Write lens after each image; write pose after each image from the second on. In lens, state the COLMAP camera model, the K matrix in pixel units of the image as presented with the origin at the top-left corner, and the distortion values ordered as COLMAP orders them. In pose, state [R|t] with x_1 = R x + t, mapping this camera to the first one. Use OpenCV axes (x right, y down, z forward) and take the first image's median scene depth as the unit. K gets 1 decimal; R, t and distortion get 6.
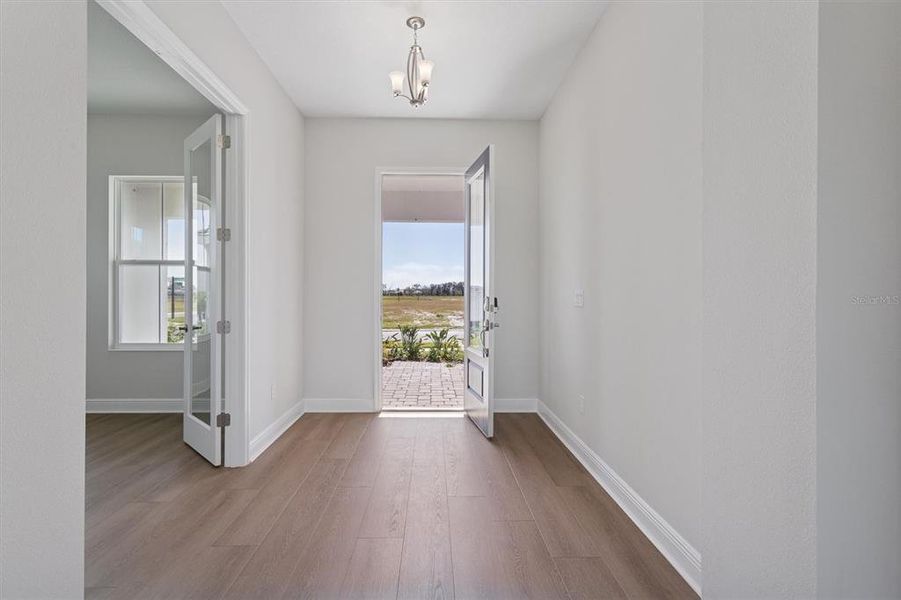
lens RADIAL K [[435.1, 0, 446.1], [0, 435.1, 299.0], [0, 0, 1]] dist [0.002818, 0.000555]
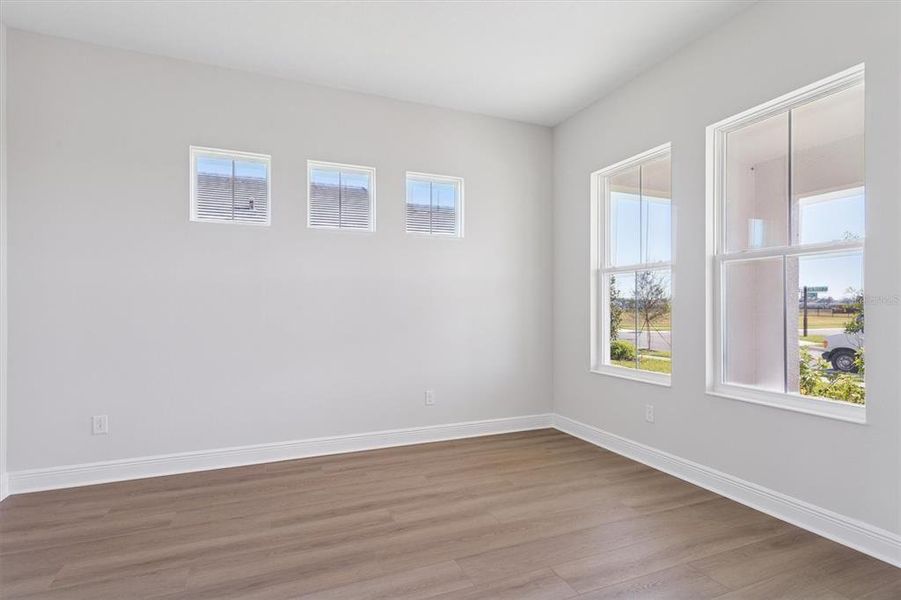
lens RADIAL K [[450.1, 0, 456.9], [0, 450.1, 301.9], [0, 0, 1]] dist [-0.048877, 0.028466]
pose [[0.336595, -0.018165, -0.941474, -0.057116], [-0.004470, 0.999772, -0.020887, -0.000604], [0.941639, 0.011239, 0.336437, 0.088775]]
